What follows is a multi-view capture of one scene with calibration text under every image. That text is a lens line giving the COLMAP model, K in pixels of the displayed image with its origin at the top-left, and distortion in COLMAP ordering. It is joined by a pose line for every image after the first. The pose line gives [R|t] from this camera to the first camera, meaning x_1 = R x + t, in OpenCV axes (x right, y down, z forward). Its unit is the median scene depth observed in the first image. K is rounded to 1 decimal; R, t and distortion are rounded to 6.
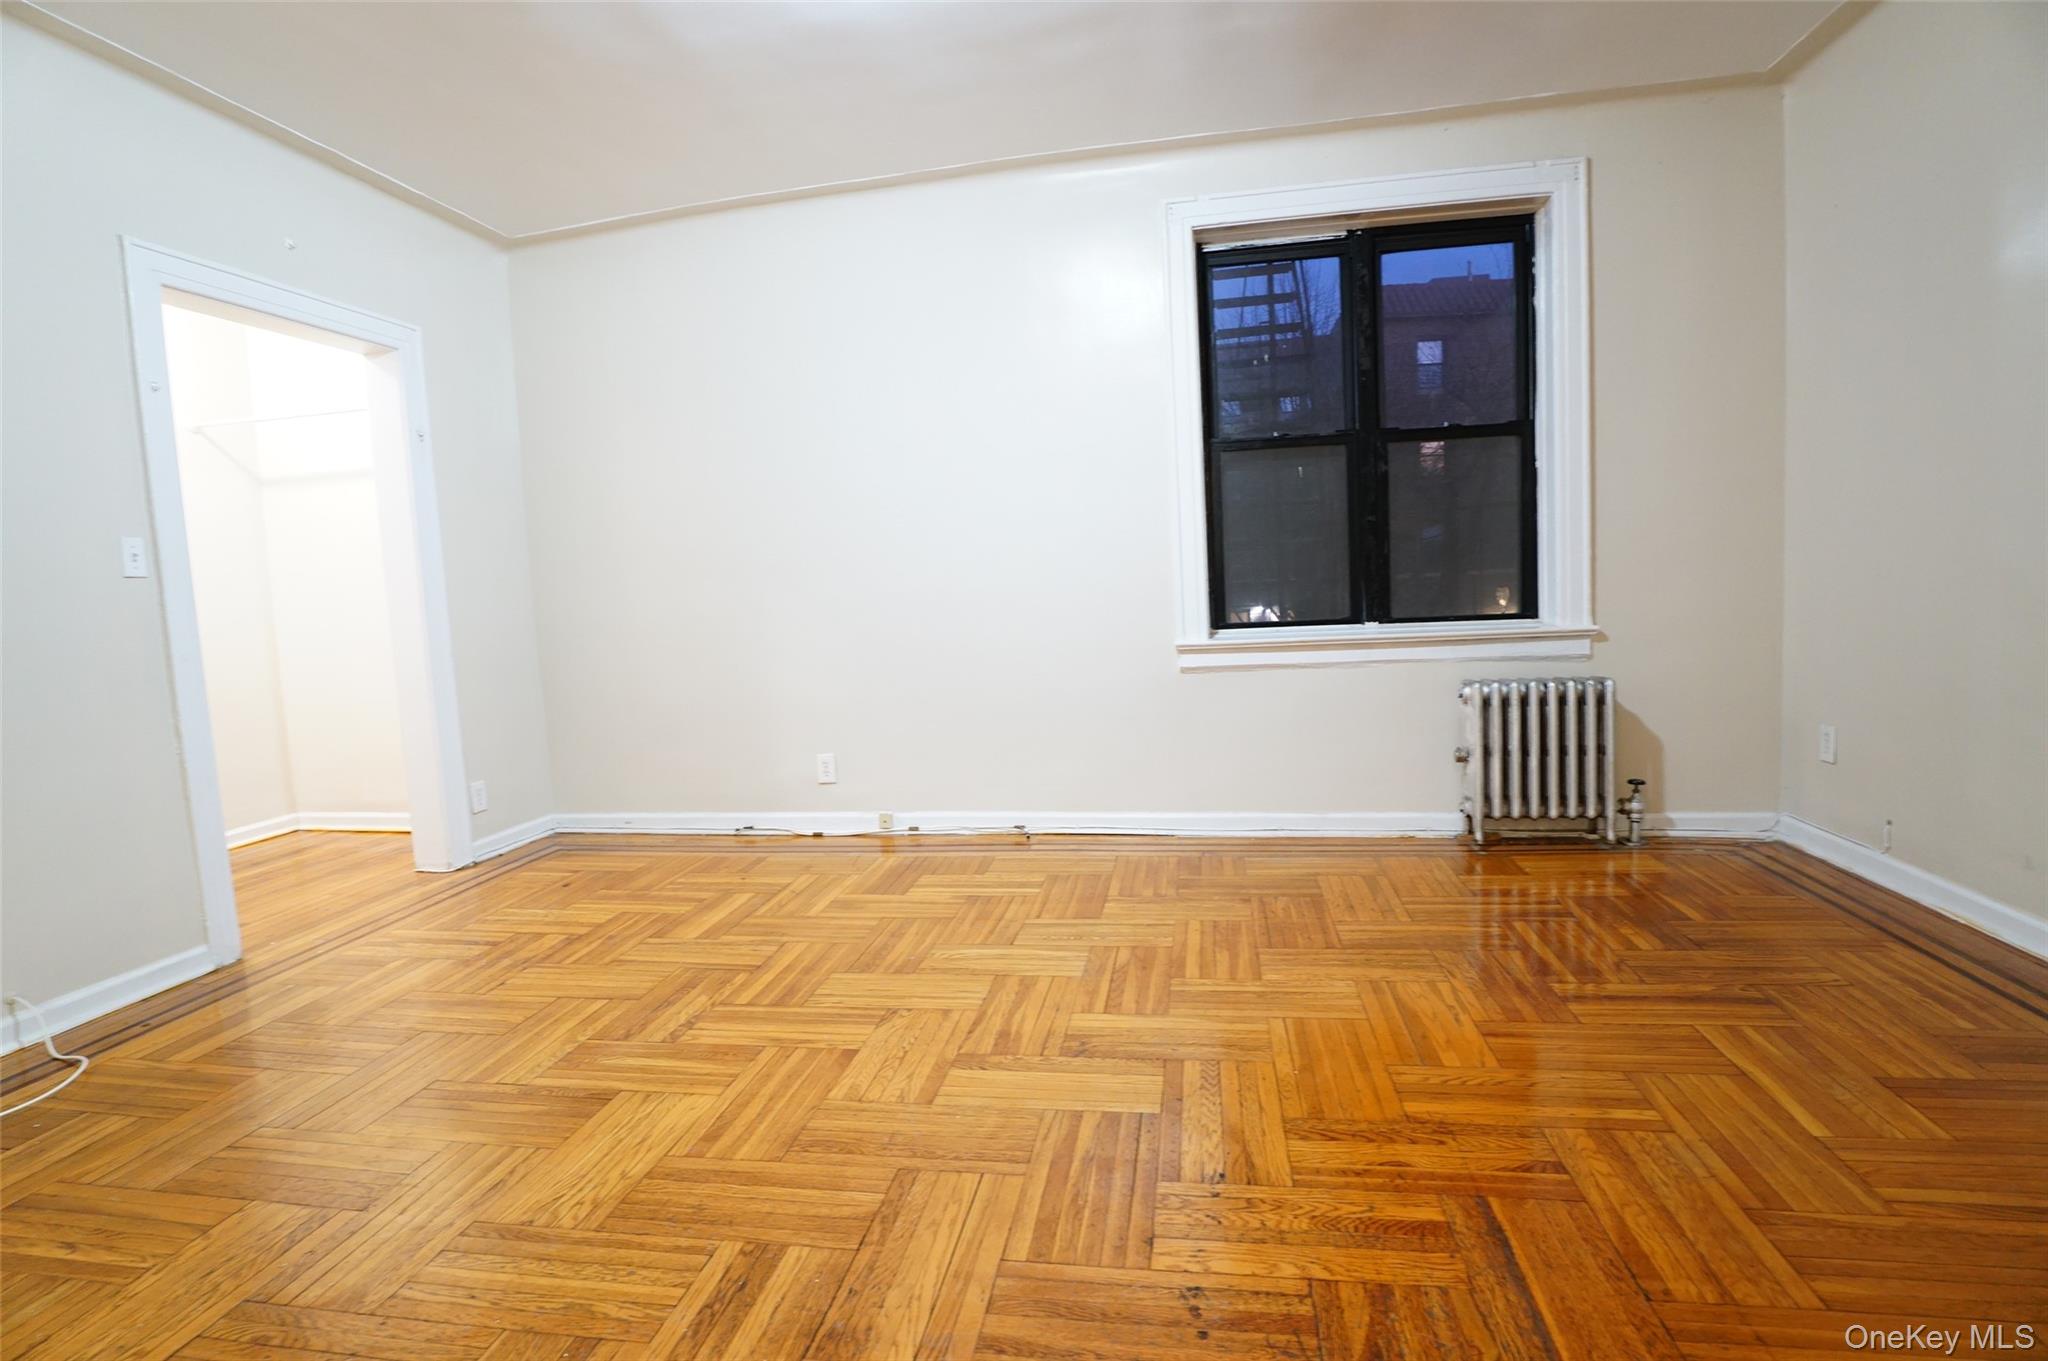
lens RADIAL K [[1002.1, 0, 1019.5], [0, 1002.1, 680.7], [0, 0, 1]] dist [-0.042173, 0.009244]
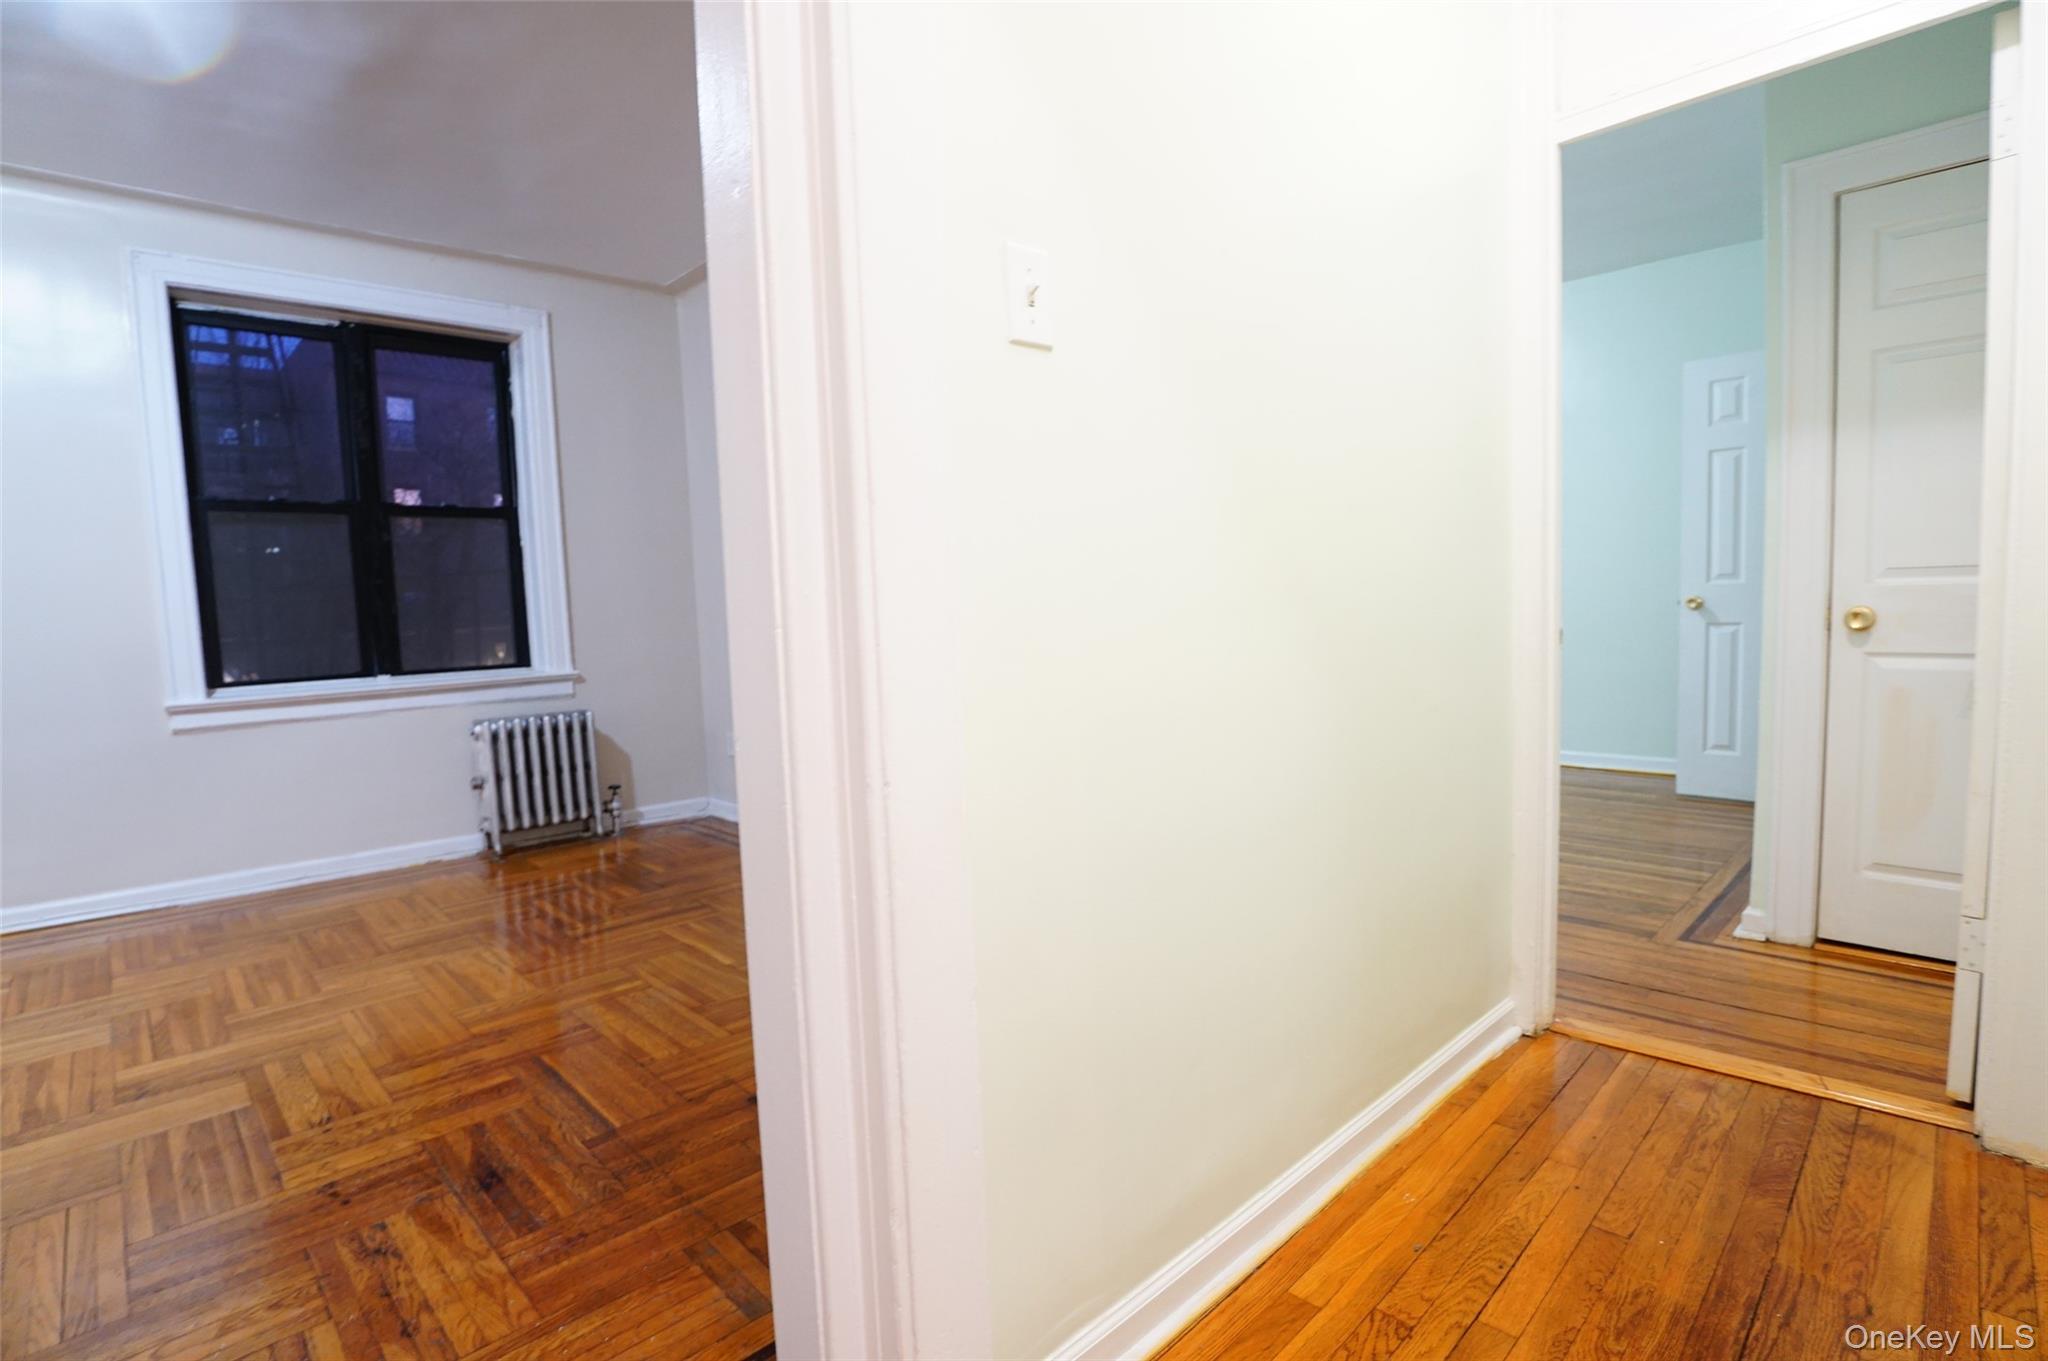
lens RADIAL K [[1002.1, 0, 1019.5], [0, 1002.1, 680.7], [0, 0, 1]] dist [-0.042173, 0.009244]
pose [[0.584735, -0.038328, 0.810319, -0.143449], [0.085100, 0.996270, -0.014286, 0.026833], [-0.806749, 0.077312, 0.585815, -0.249193]]
